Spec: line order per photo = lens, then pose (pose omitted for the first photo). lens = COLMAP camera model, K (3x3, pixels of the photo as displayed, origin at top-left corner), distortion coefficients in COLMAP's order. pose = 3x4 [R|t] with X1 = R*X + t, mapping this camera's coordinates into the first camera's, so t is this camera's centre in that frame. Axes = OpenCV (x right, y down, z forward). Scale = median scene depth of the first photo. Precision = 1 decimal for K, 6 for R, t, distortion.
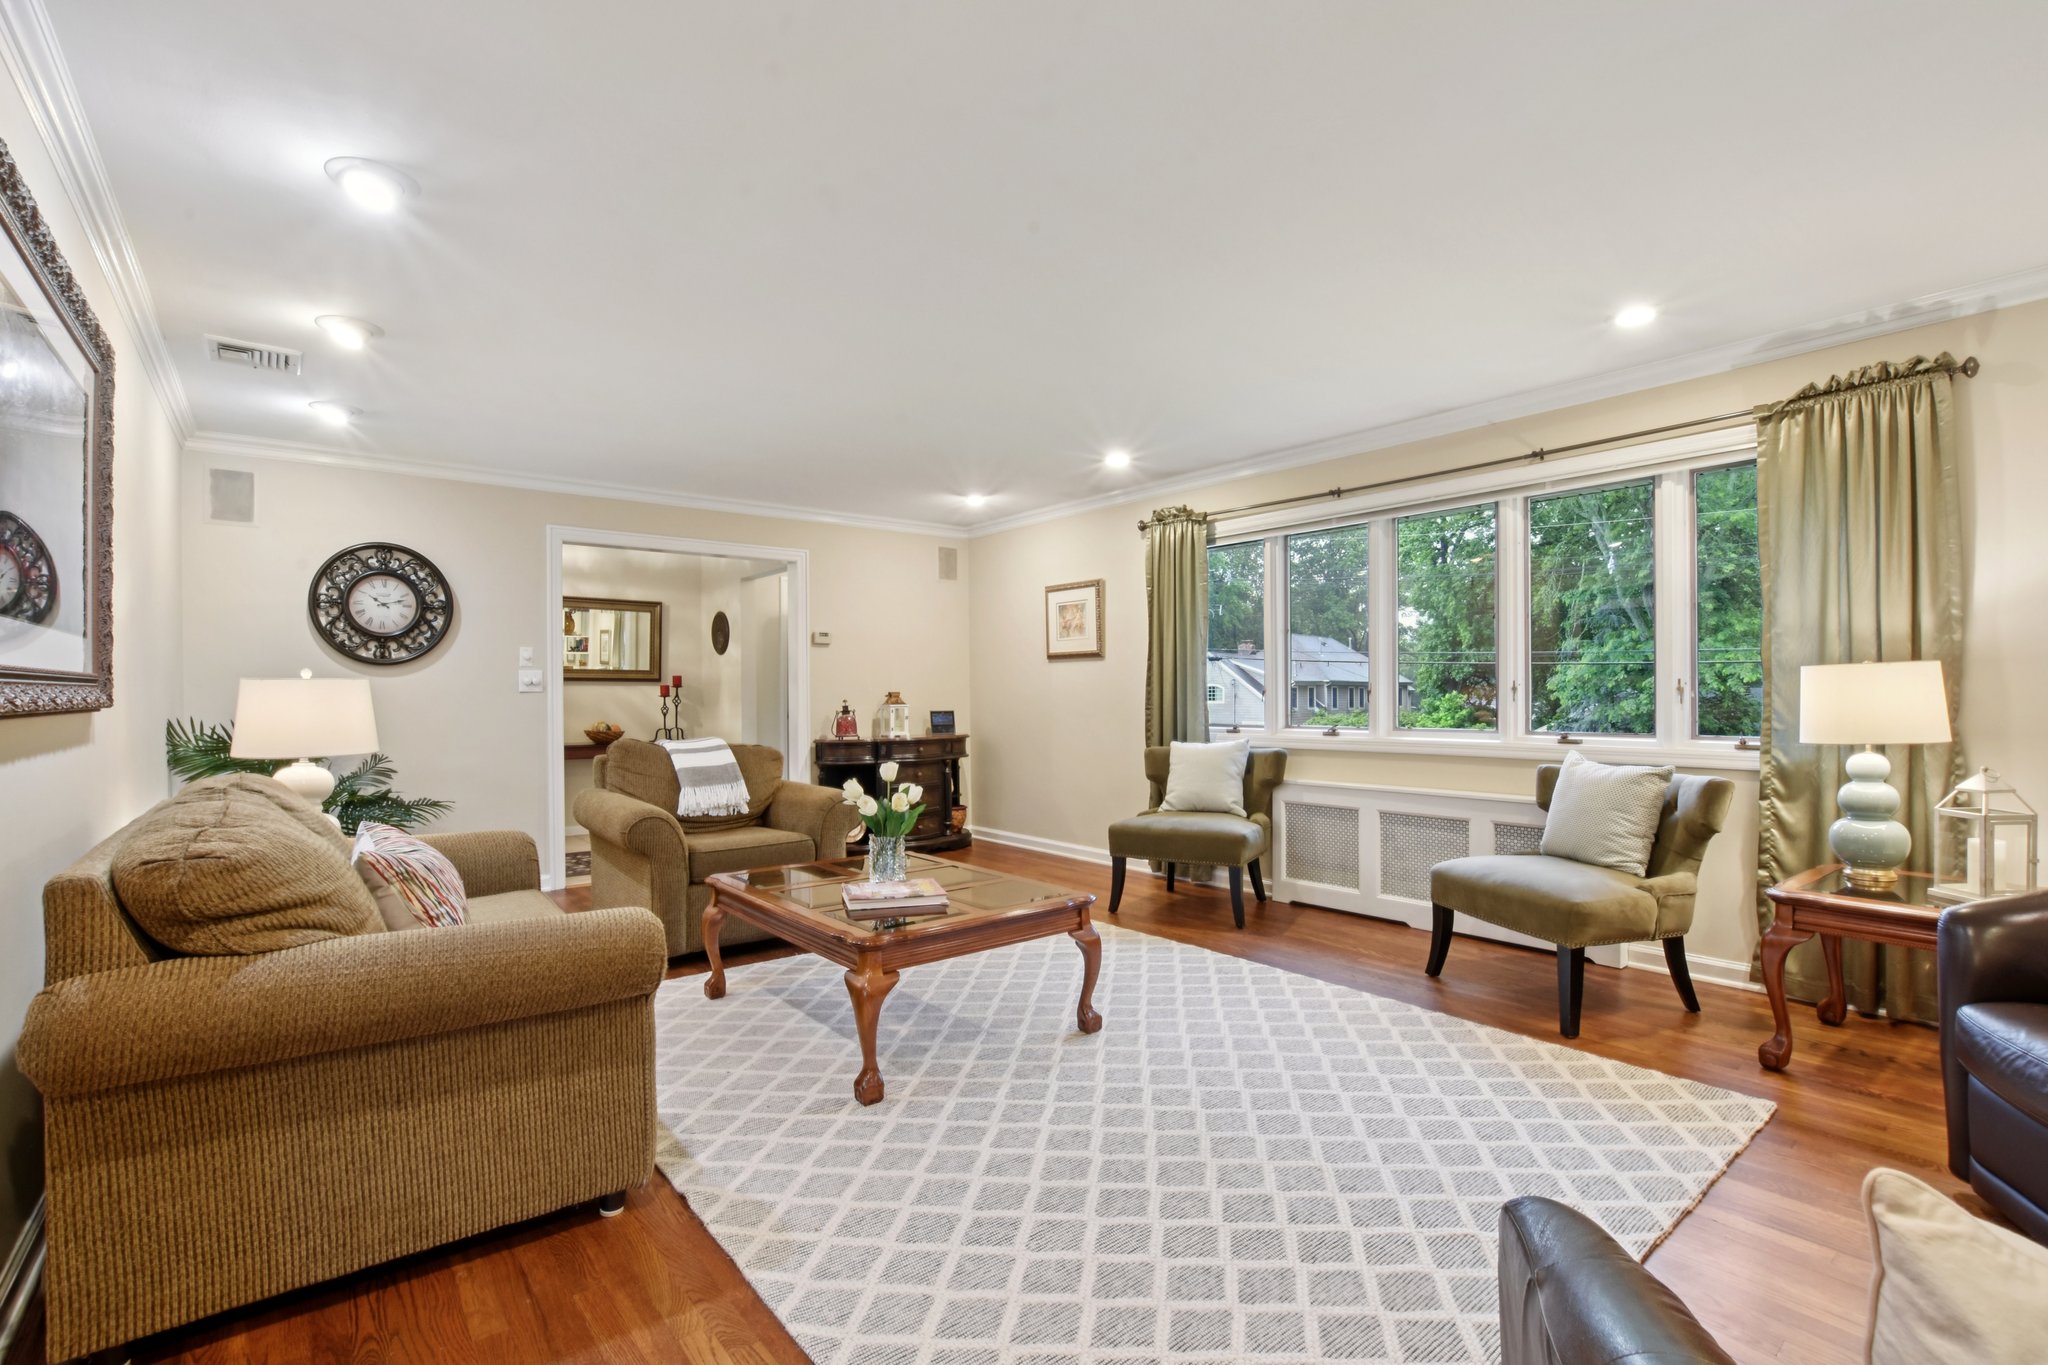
lens RADIAL K [[922.9, 0, 1027.3], [0, 922.9, 692.1], [0, 0, 1]] dist [-0.025701, 0.002121]
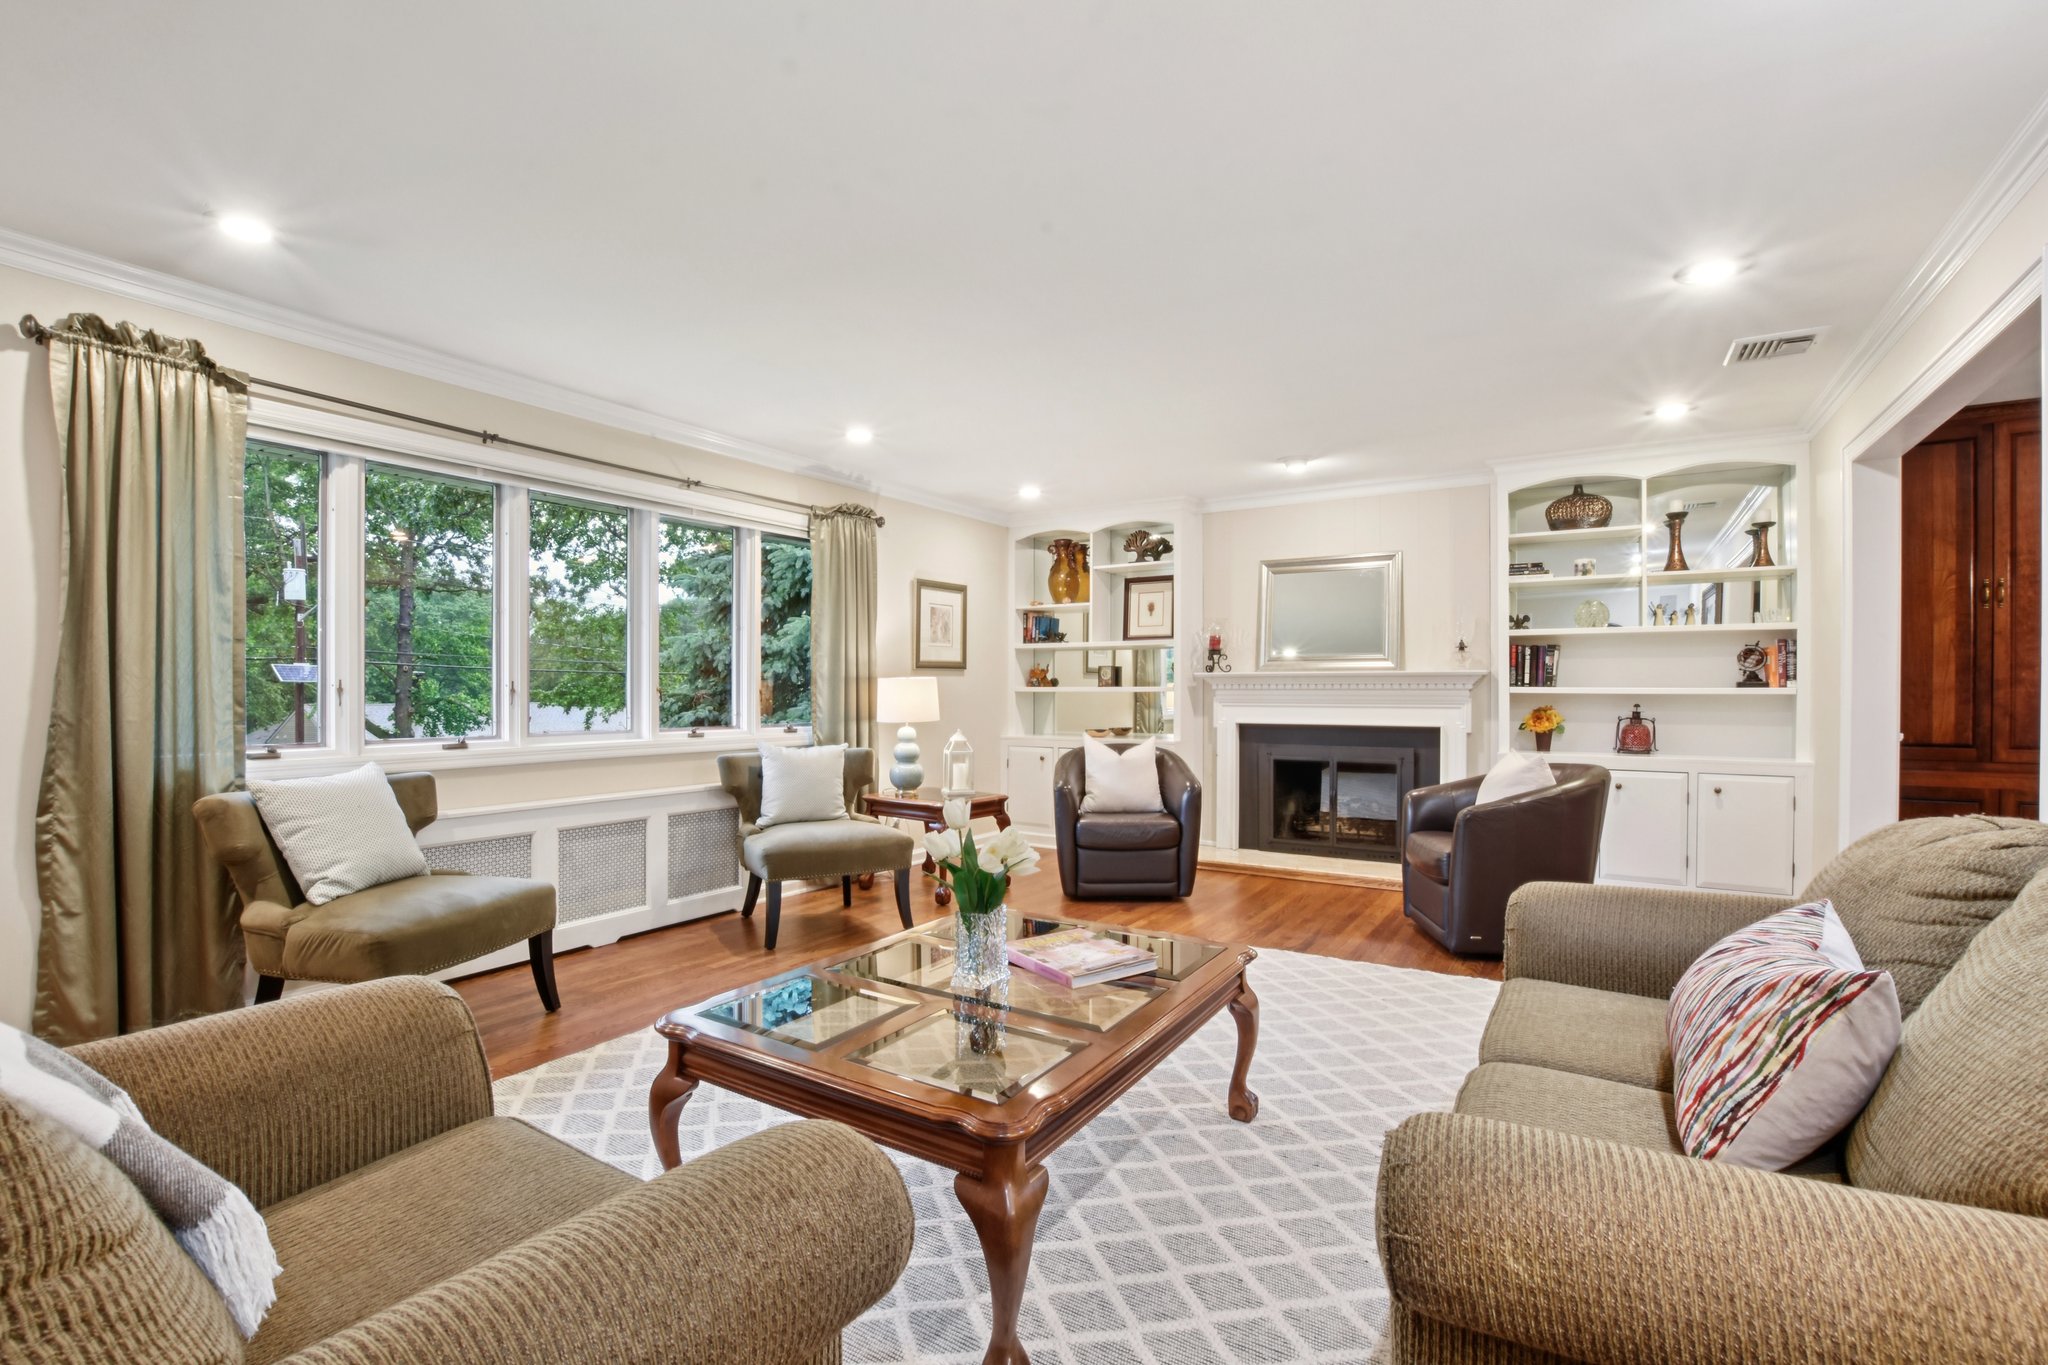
lens RADIAL K [[922.9, 0, 1029.9], [0, 922.9, 683.1], [0, 0, 1]] dist [-0.025701, 0.002121]
pose [[-0.339587, -0.006601, 0.940551, -0.791613], [-0.015805, 0.999874, 0.001311, -0.024065], [-0.940442, -0.014420, -0.339649, 1.192278]]
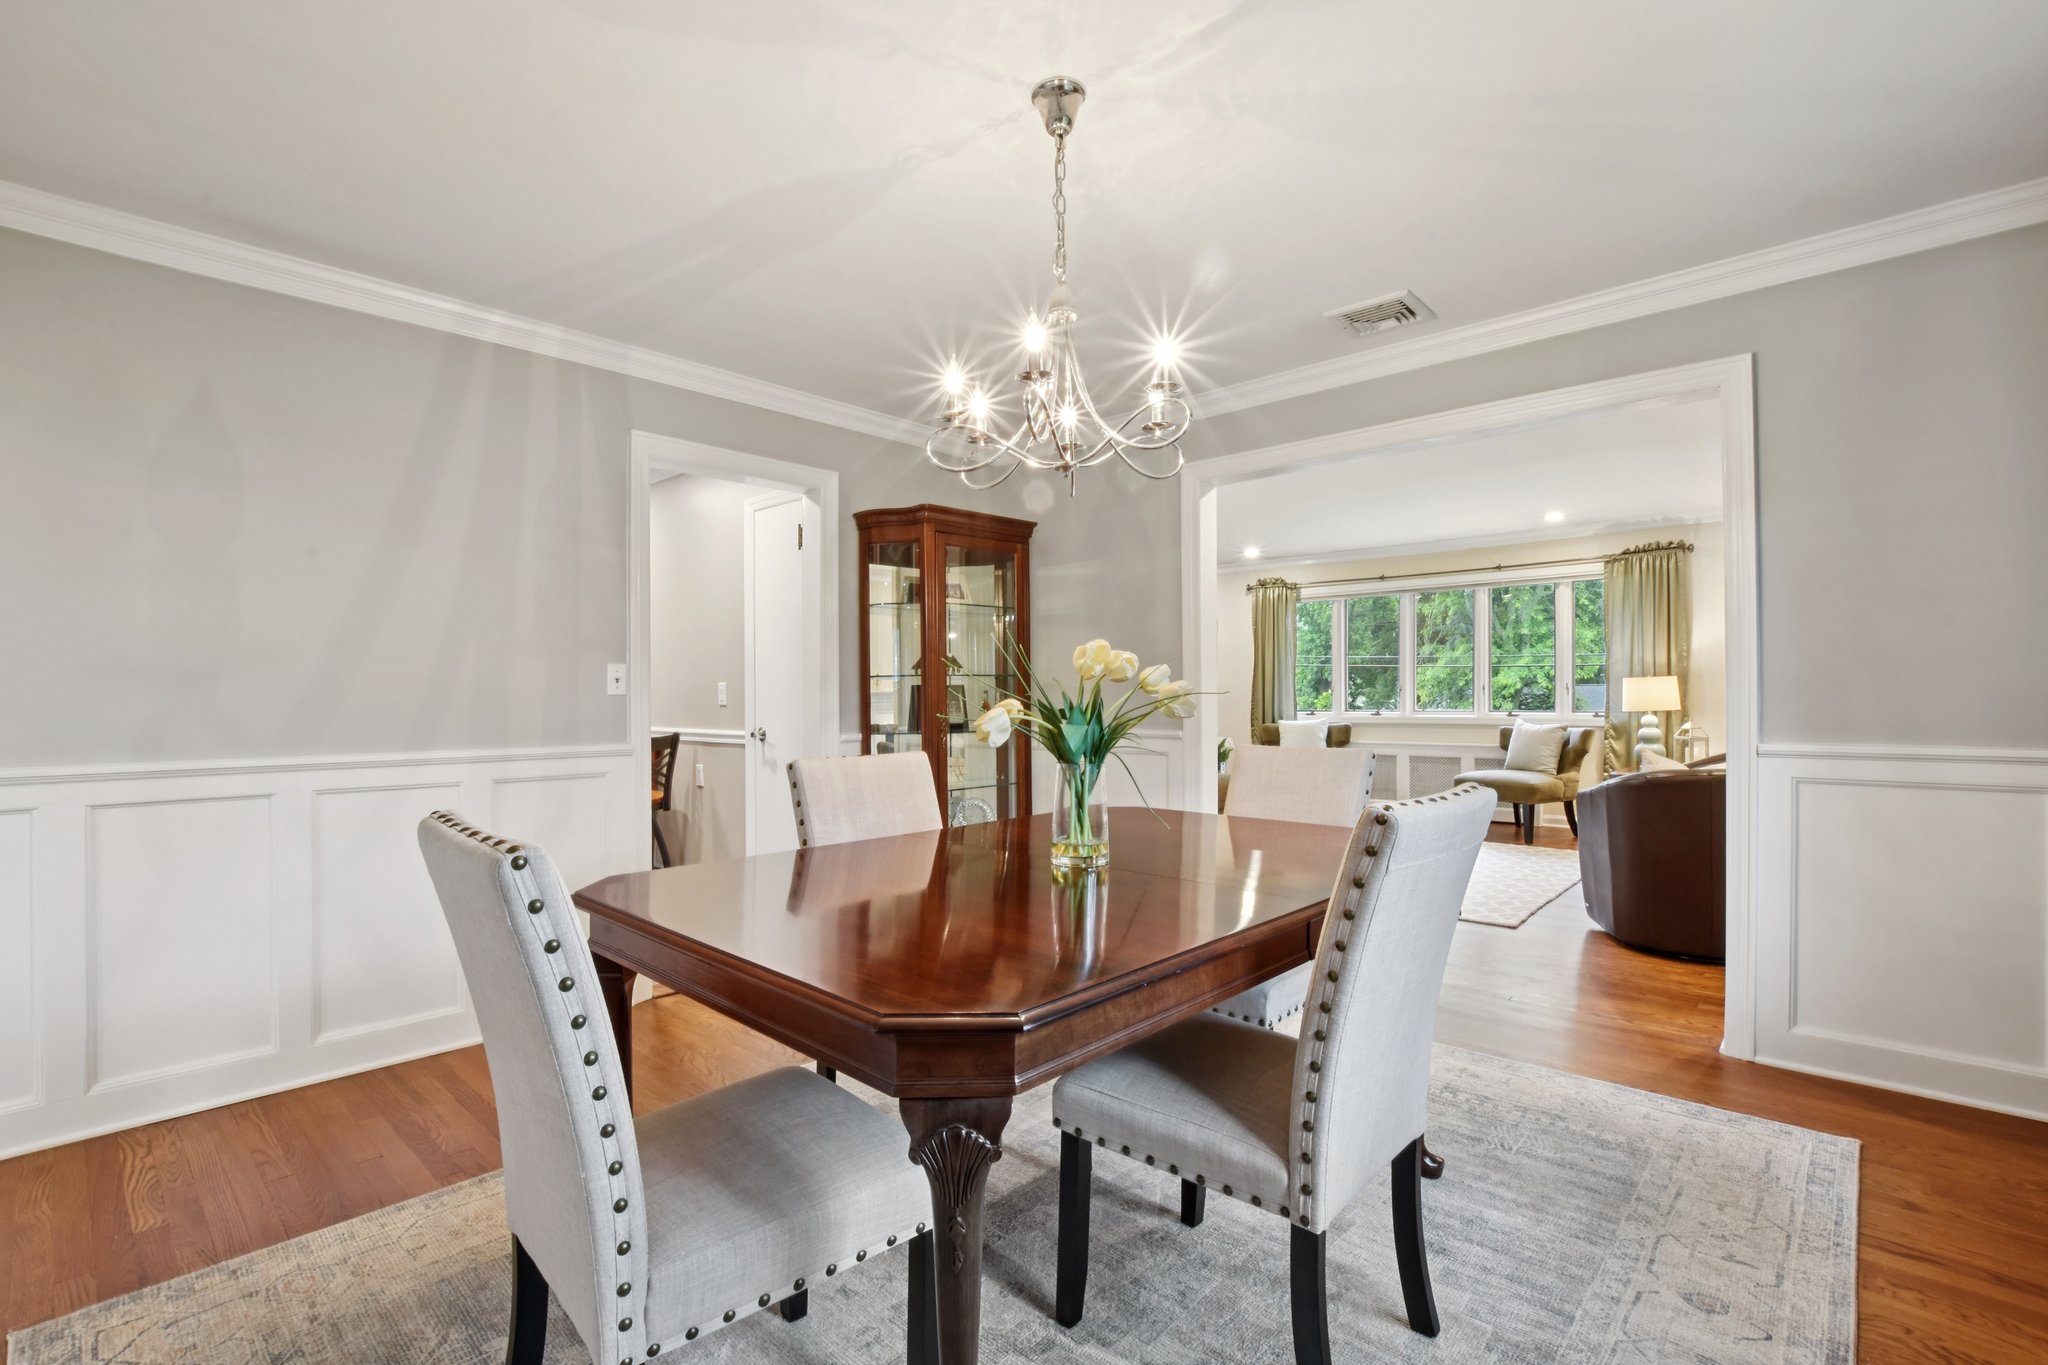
lens RADIAL K [[922.9, 0, 1026.2], [0, 922.9, 702.5], [0, 0, 1]] dist [-0.025701, 0.002121]
pose [[0.990166, -0.005948, 0.139770, -0.850997], [0.004432, 0.999928, 0.011158, 0.000965], [-0.139827, -0.010429, 0.990121, -0.948877]]
